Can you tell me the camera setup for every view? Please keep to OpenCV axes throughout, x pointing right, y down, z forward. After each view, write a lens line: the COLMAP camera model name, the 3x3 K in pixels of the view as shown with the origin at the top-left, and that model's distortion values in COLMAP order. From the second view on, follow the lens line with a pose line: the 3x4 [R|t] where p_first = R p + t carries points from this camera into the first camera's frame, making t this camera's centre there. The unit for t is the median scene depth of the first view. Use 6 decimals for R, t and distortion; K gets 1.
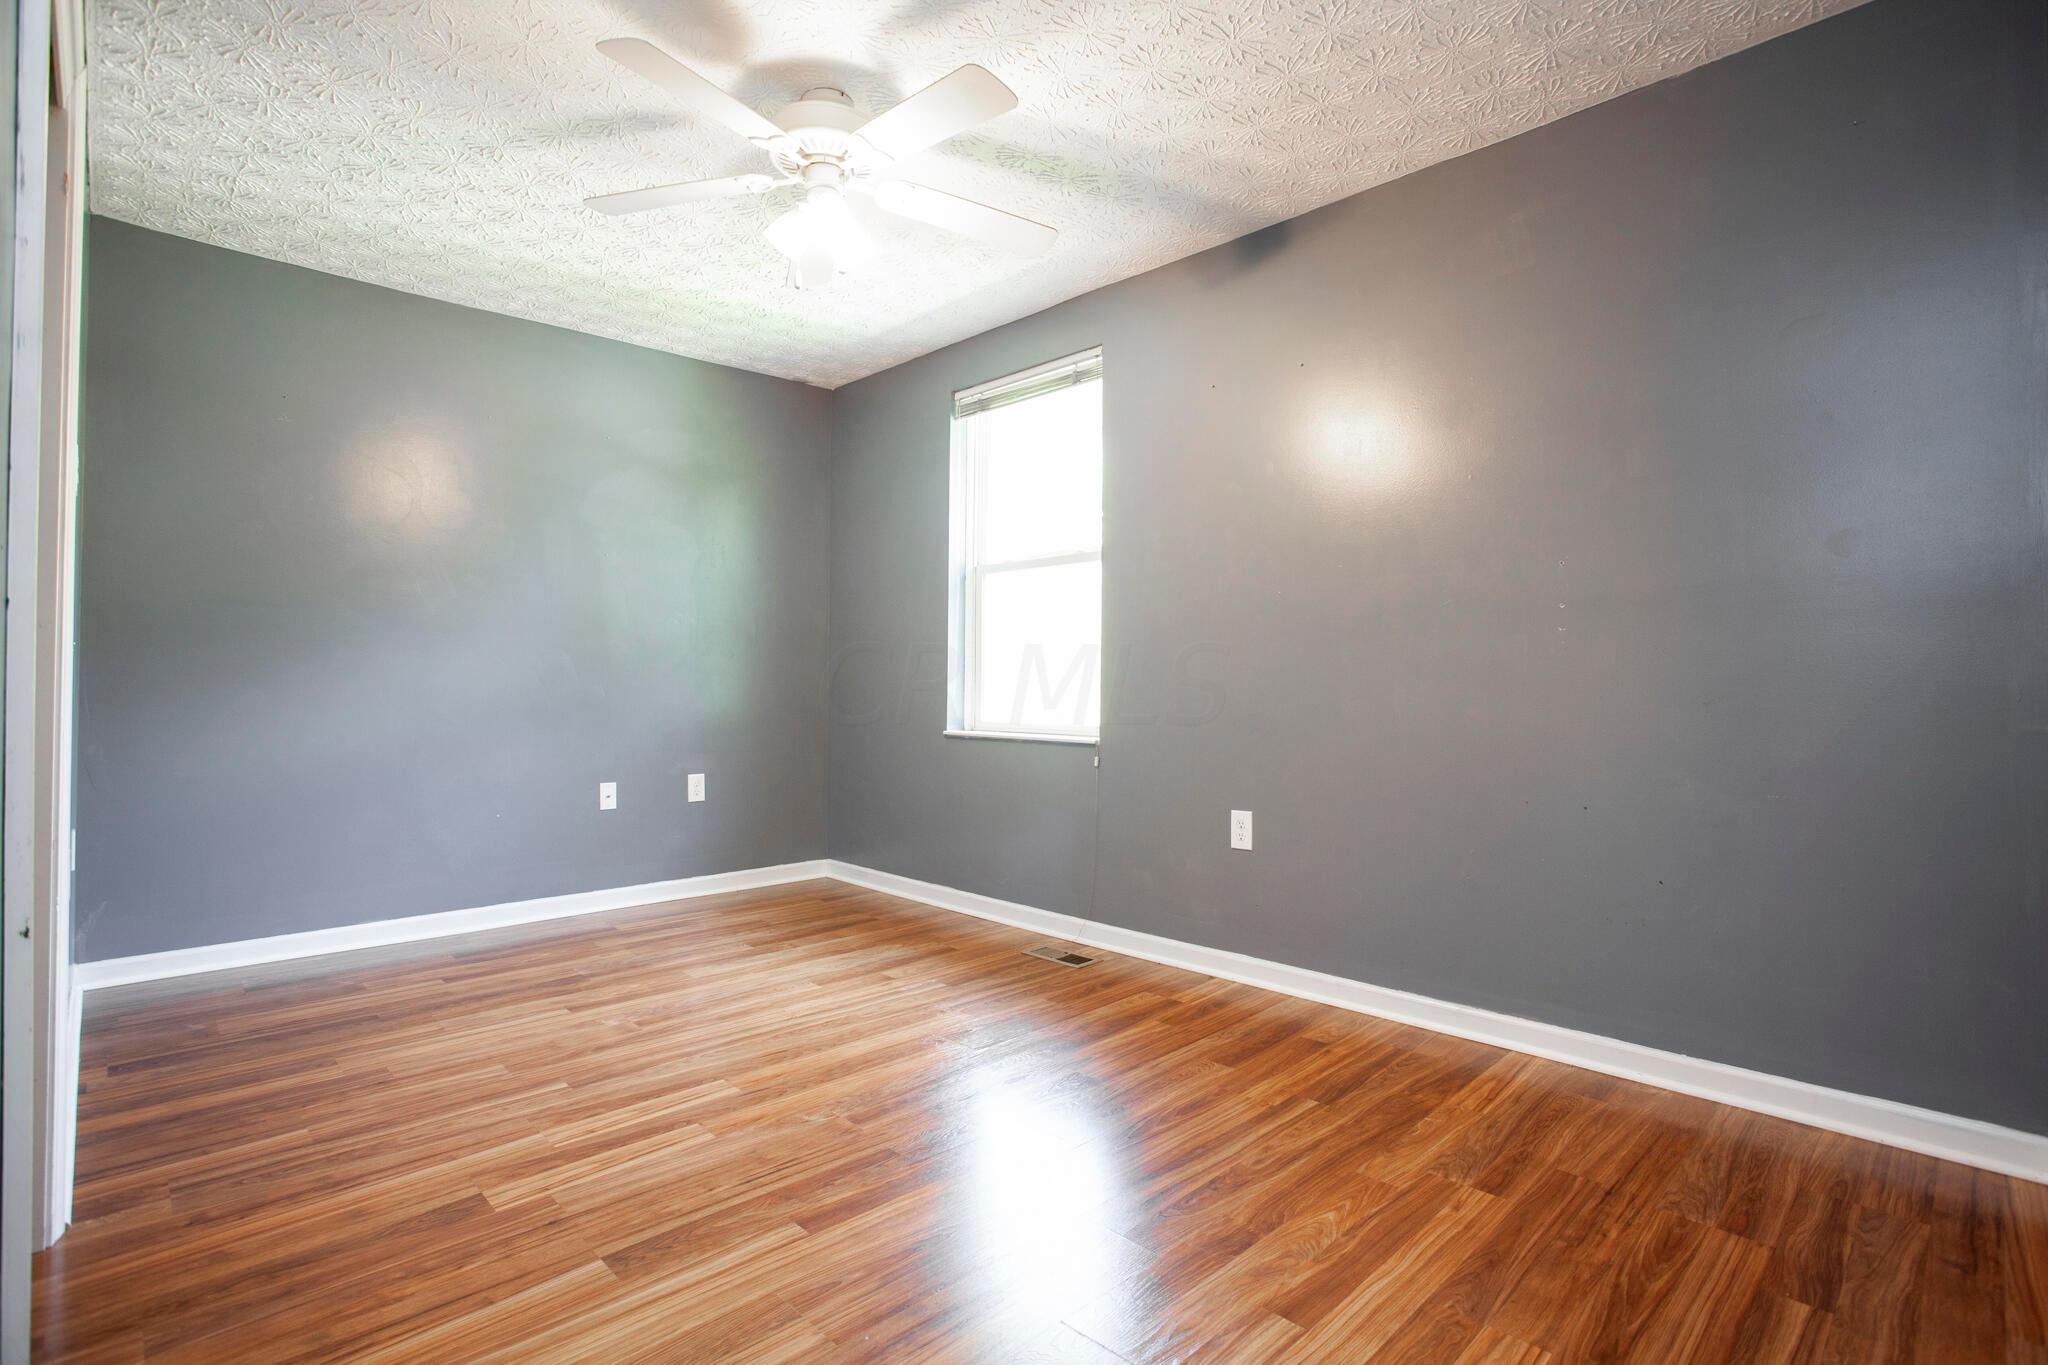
lens RADIAL K [[1002.1, 0, 1027.6], [0, 1002.1, 679.4], [0, 0, 1]] dist [-0.076188, 0.029849]
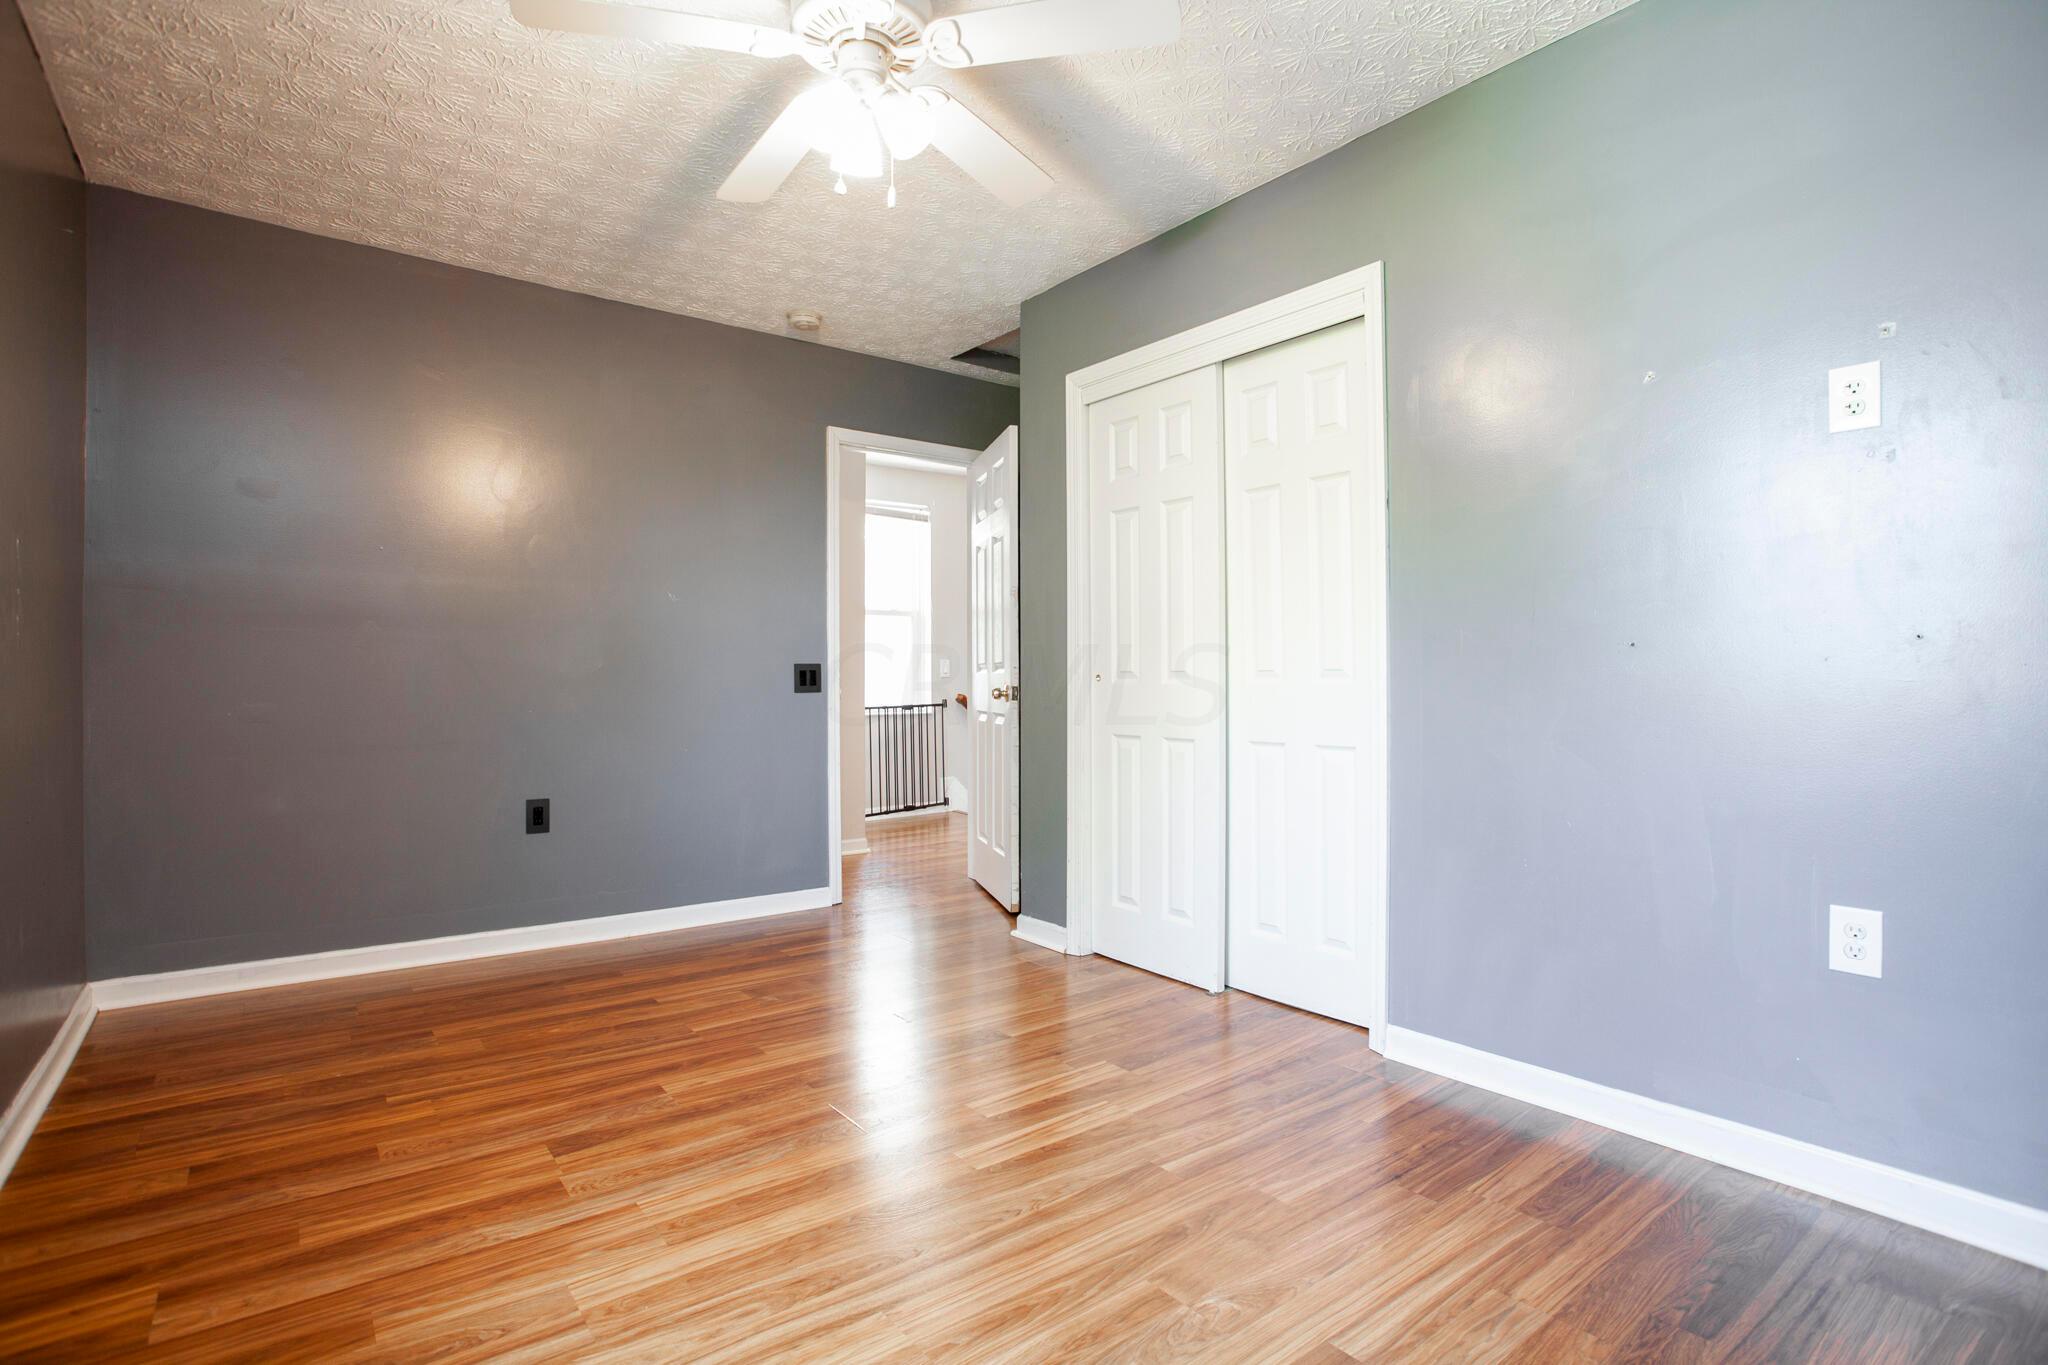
lens RADIAL K [[1002.1, 0, 1027.6], [0, 1002.1, 679.4], [0, 0, 1]] dist [-0.076188, 0.029849]
pose [[-0.994353, 0.000605, 0.106121, -0.486651], [-0.000751, 0.999919, -0.012743, 0.011734], [-0.106120, -0.012750, -0.994272, 2.012058]]
